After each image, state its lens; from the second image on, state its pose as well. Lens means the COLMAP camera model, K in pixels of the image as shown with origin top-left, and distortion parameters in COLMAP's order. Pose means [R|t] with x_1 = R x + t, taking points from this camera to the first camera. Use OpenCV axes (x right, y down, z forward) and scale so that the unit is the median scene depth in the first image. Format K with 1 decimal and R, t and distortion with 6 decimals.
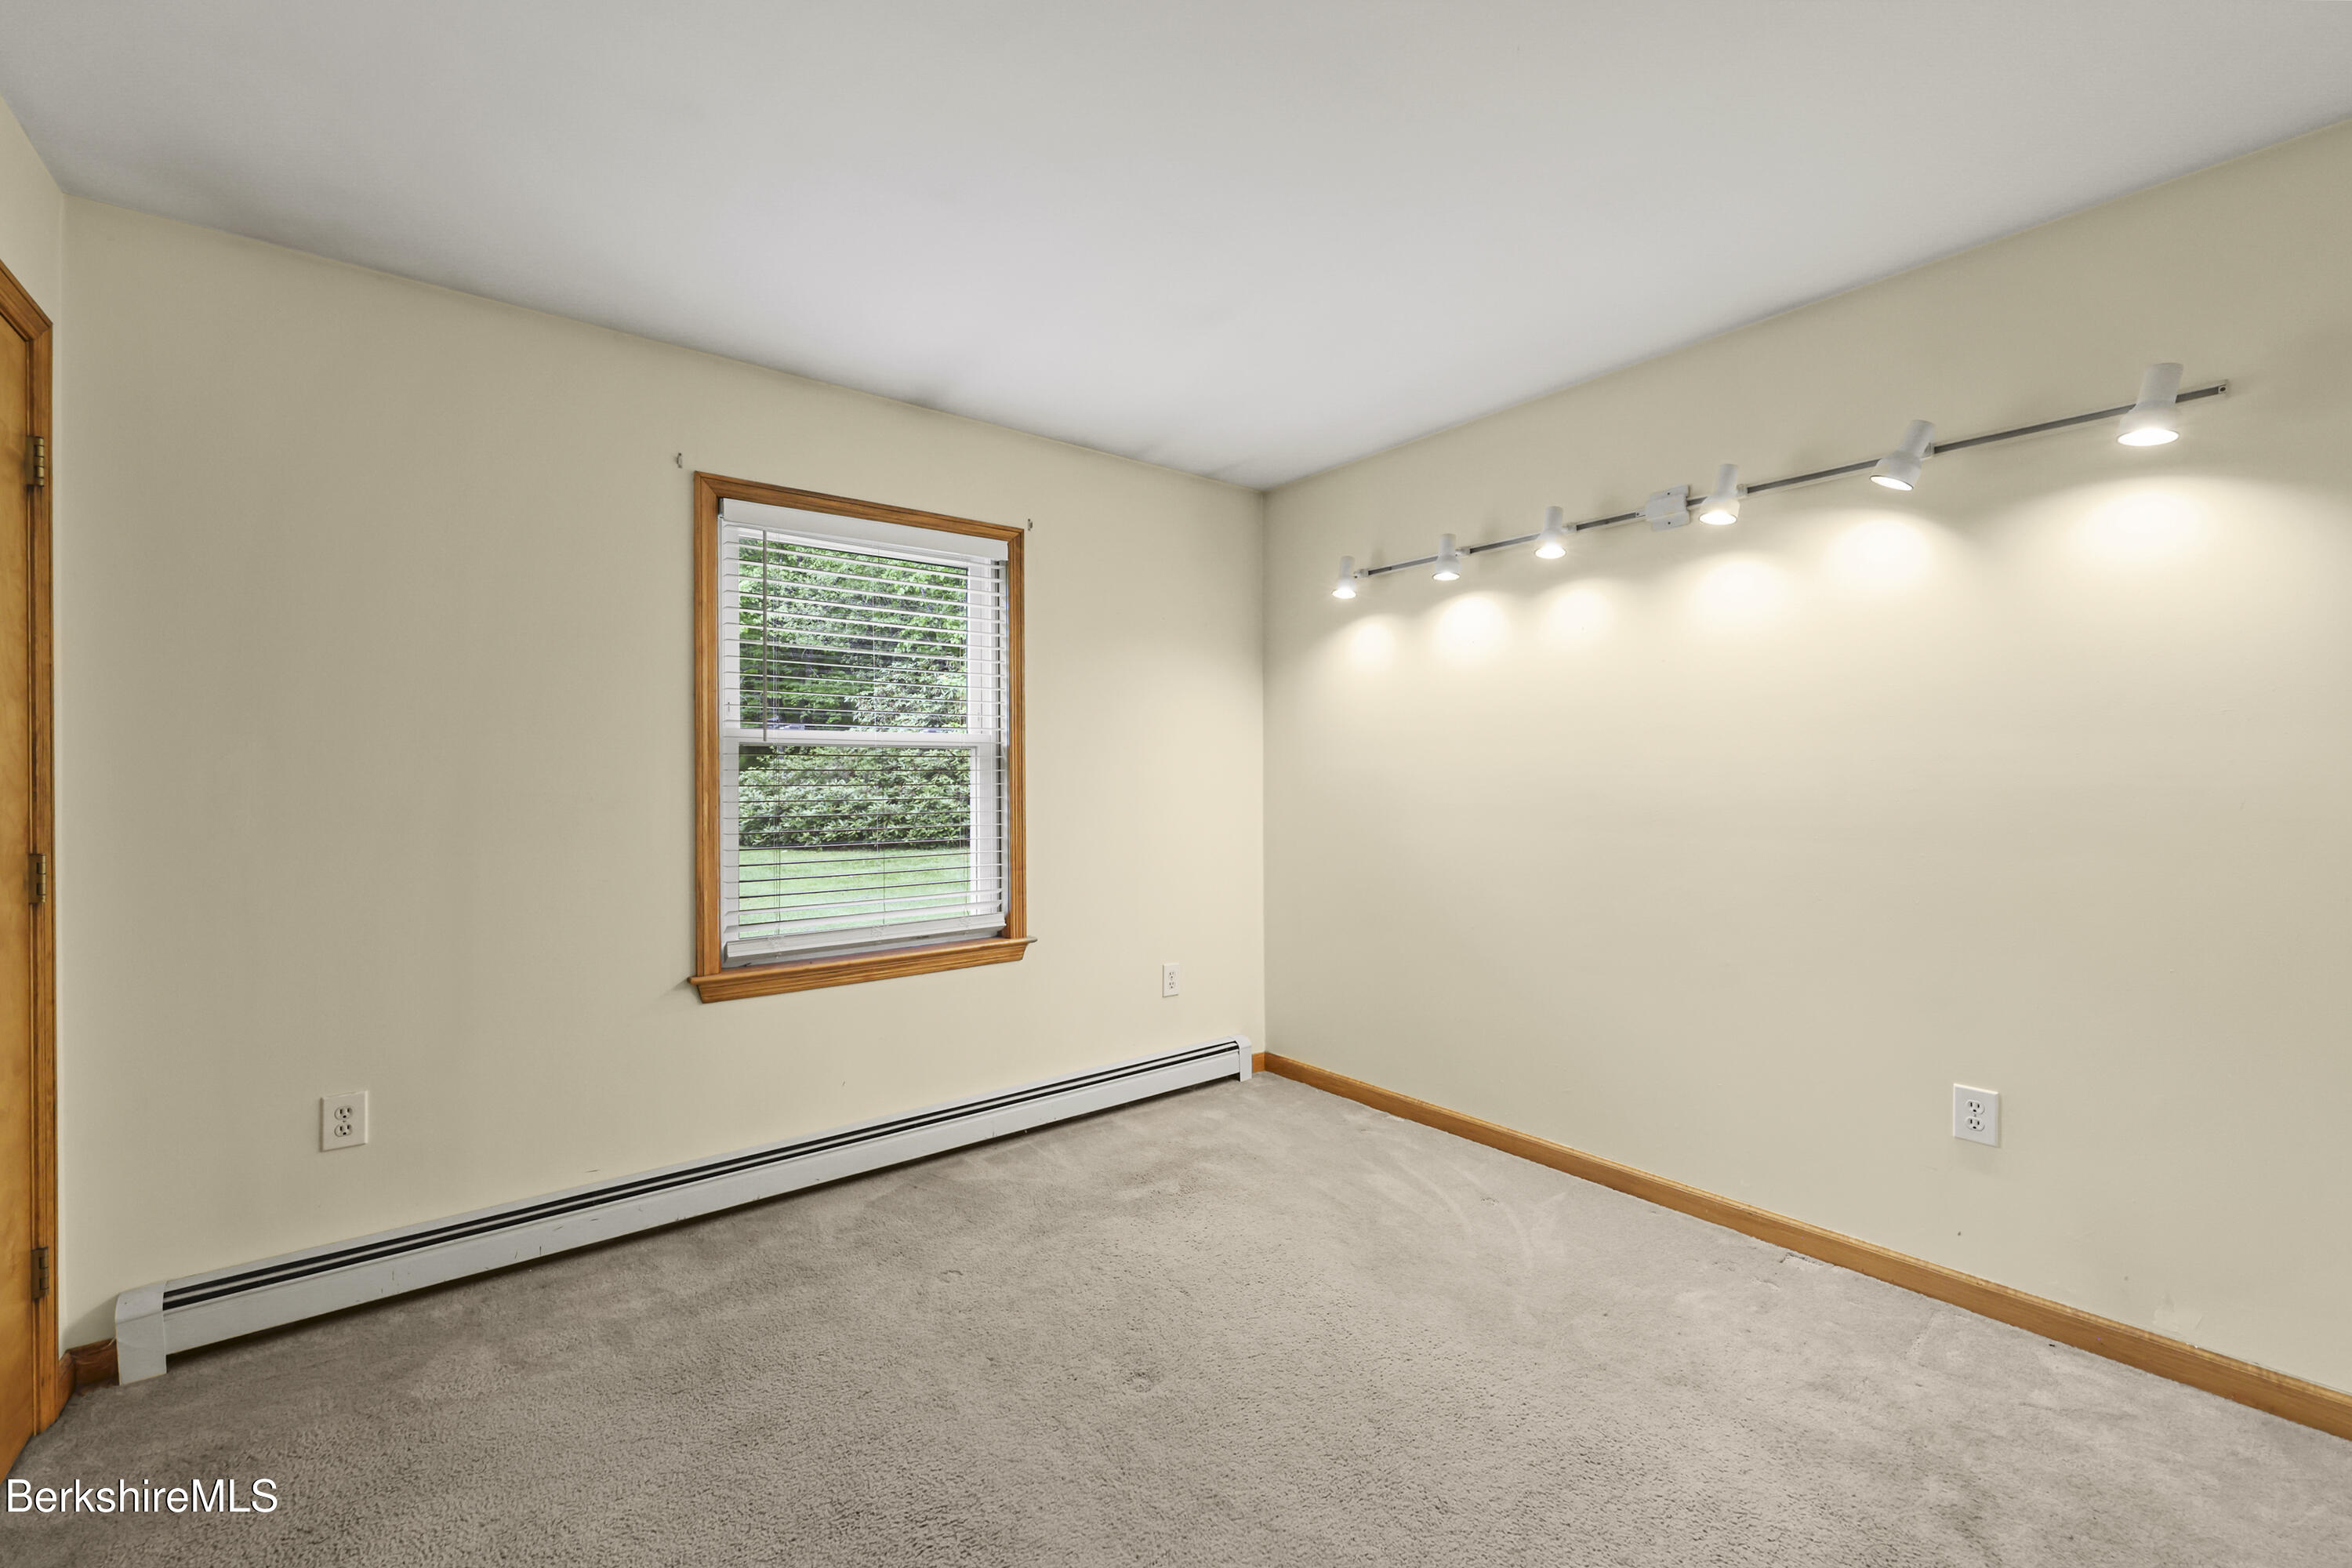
lens RADIAL K [[954.0, 0, 1188.6], [0, 954.0, 795.7], [0, 0, 1]] dist [-0.000635, 0.000042]
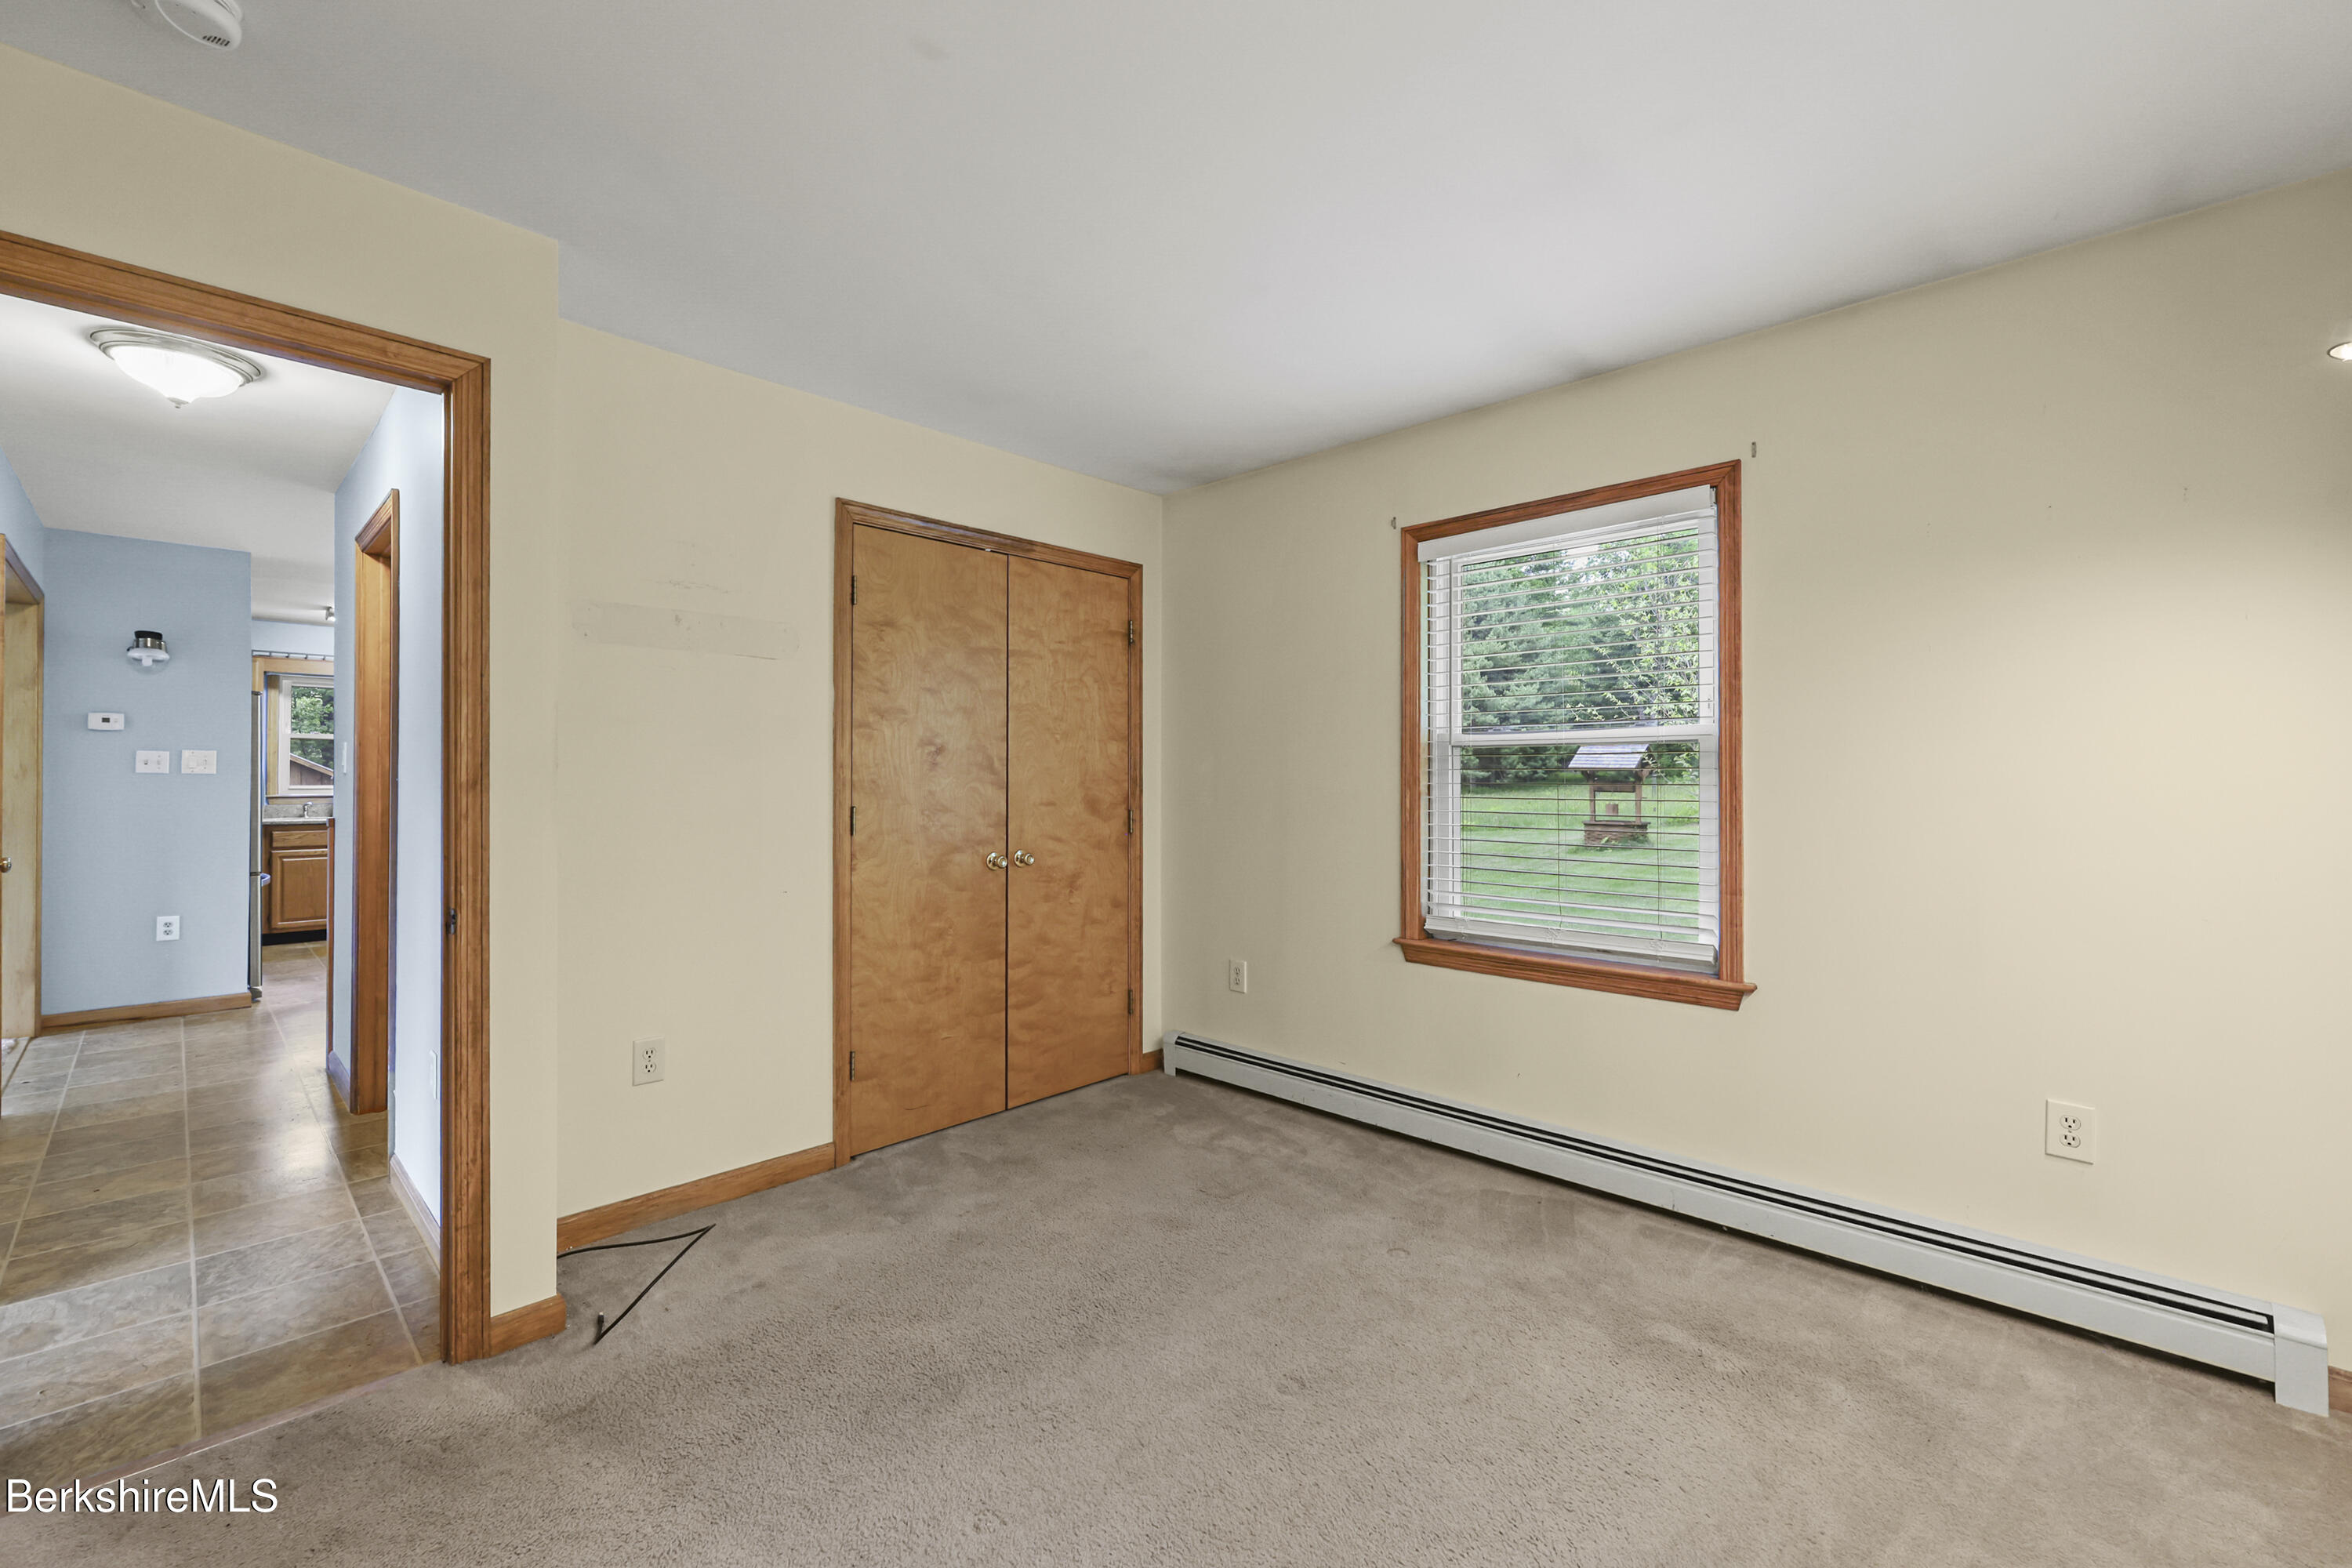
lens RADIAL K [[954.0, 0, 1188.6], [0, 954.0, 795.7], [0, 0, 1]] dist [-0.000635, 0.000042]
pose [[0.148070, 0.021415, -0.988745, 0.637705], [-0.023979, 0.999549, 0.018058, -0.009908], [0.988686, 0.021035, 0.148517, 0.523979]]
